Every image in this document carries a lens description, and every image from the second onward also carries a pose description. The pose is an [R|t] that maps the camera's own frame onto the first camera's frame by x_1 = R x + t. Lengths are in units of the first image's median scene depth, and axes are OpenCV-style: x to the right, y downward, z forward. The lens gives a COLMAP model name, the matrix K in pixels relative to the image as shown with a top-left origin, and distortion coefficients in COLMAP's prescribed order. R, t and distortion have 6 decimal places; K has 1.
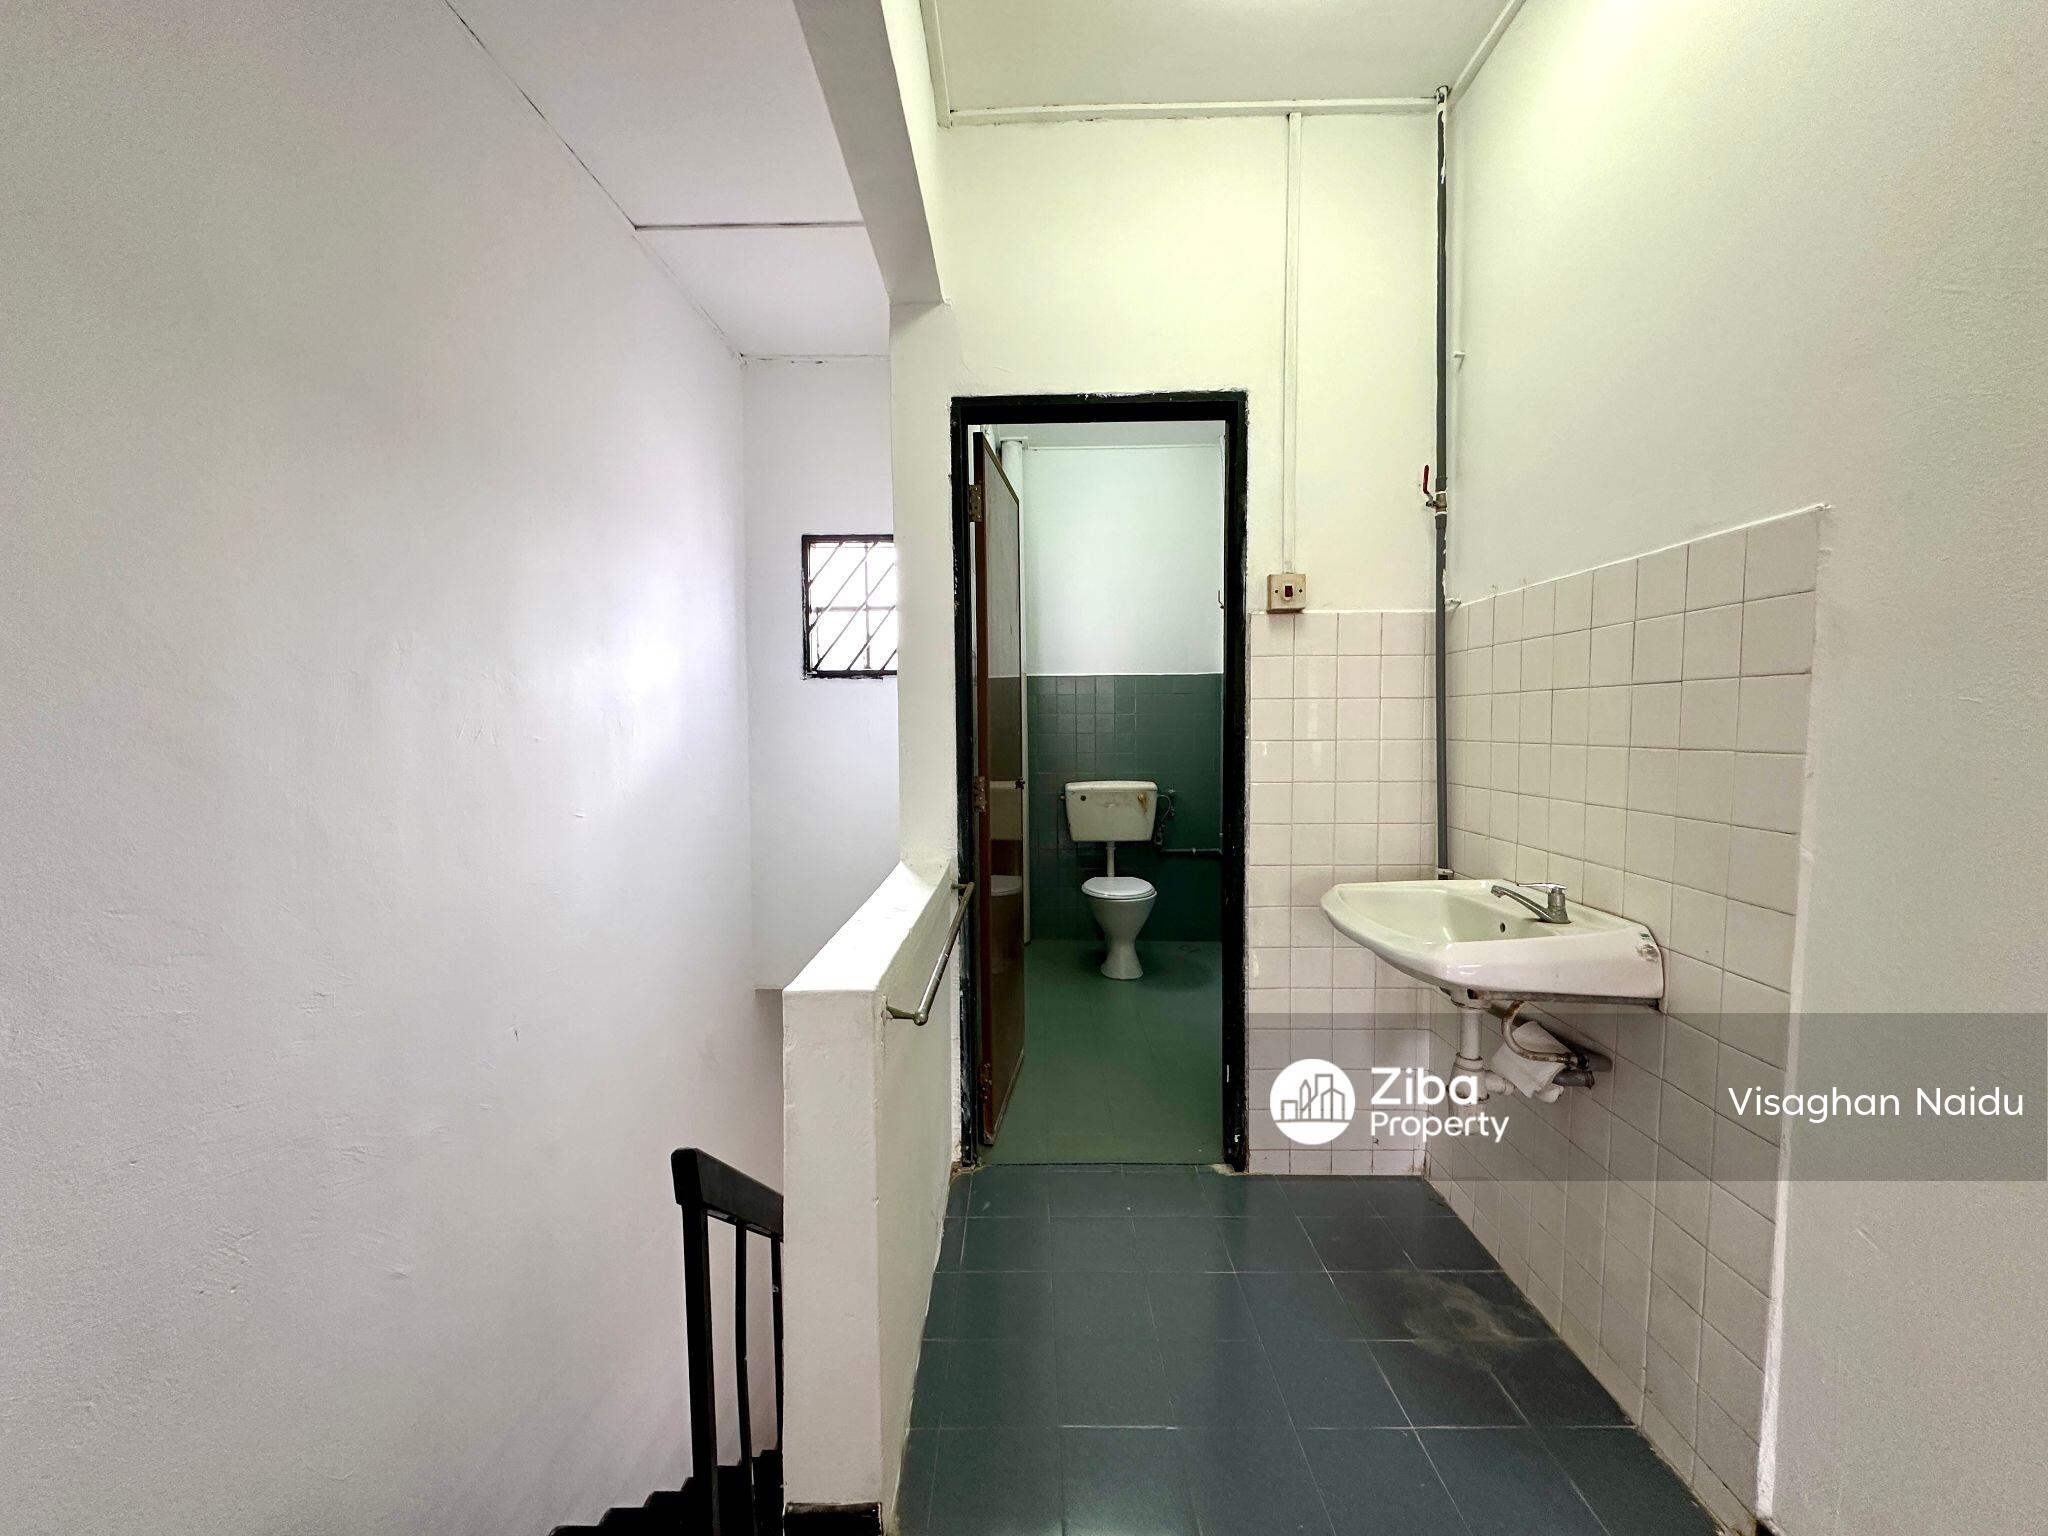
lens RADIAL K [[818.4, 0, 1022.5], [0, 818.4, 767.7], [0, 0, 1]] dist [-0.004549, 0.001301]
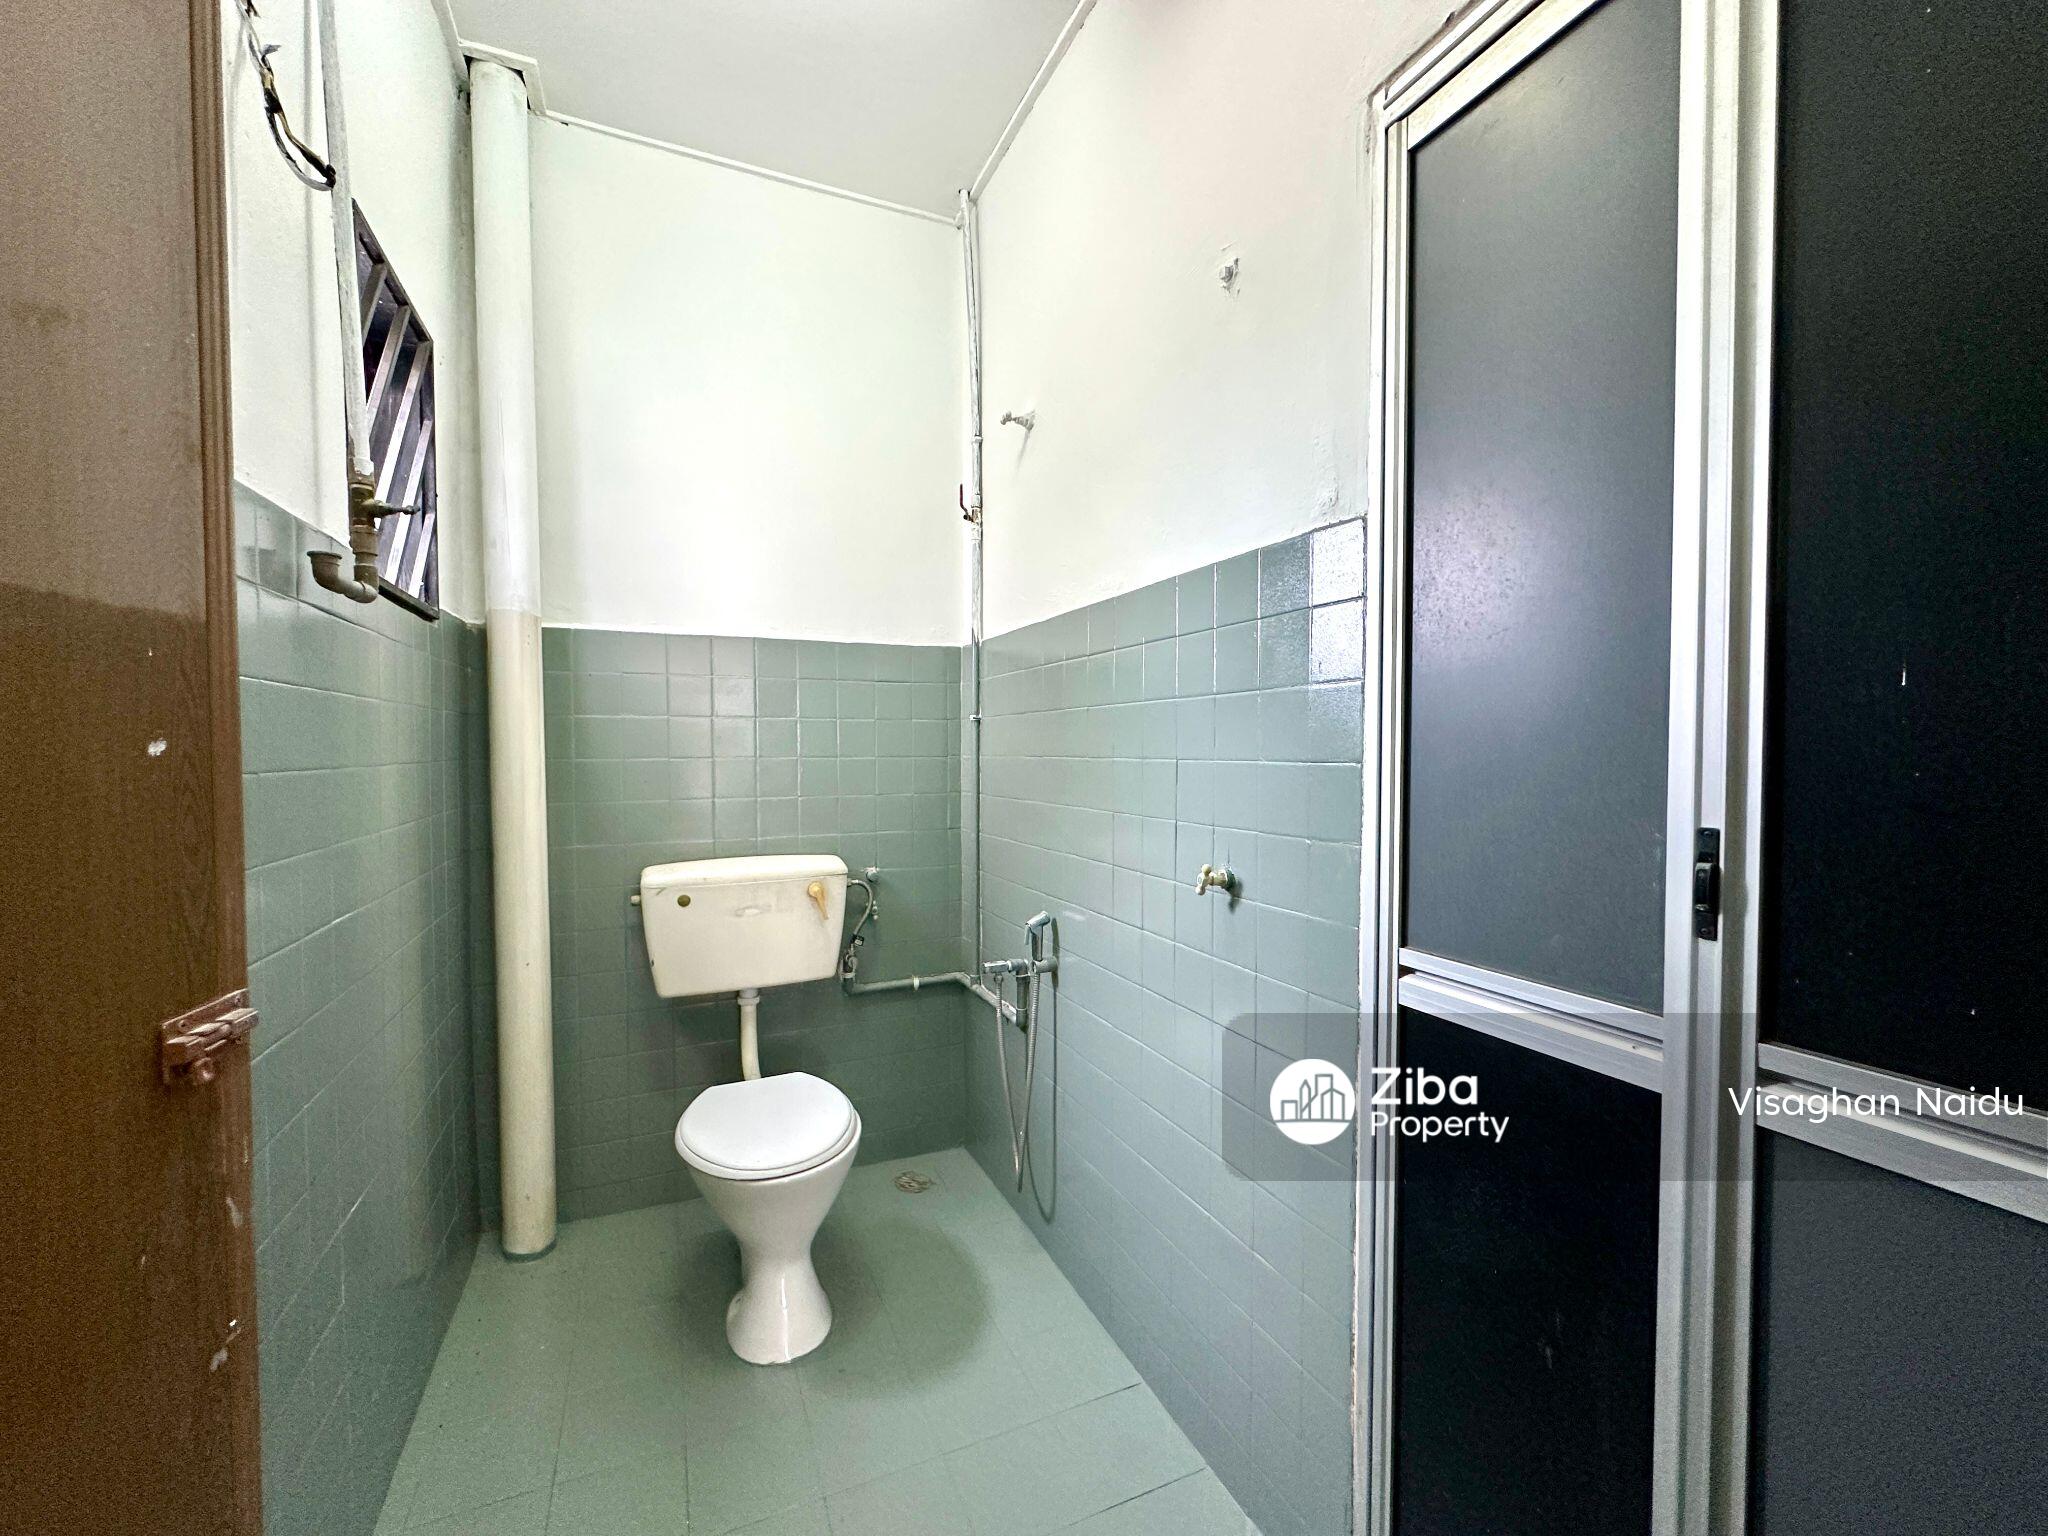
lens RADIAL K [[818.4, 0, 1027.7], [0, 818.4, 776.6], [0, 0, 1]] dist [-0.004549, 0.001301]
pose [[0.906223, -0.005143, 0.422768, 0.055743], [0.018268, 0.999469, -0.027000, -0.015063], [-0.422404, 0.032191, 0.905836, 0.510950]]
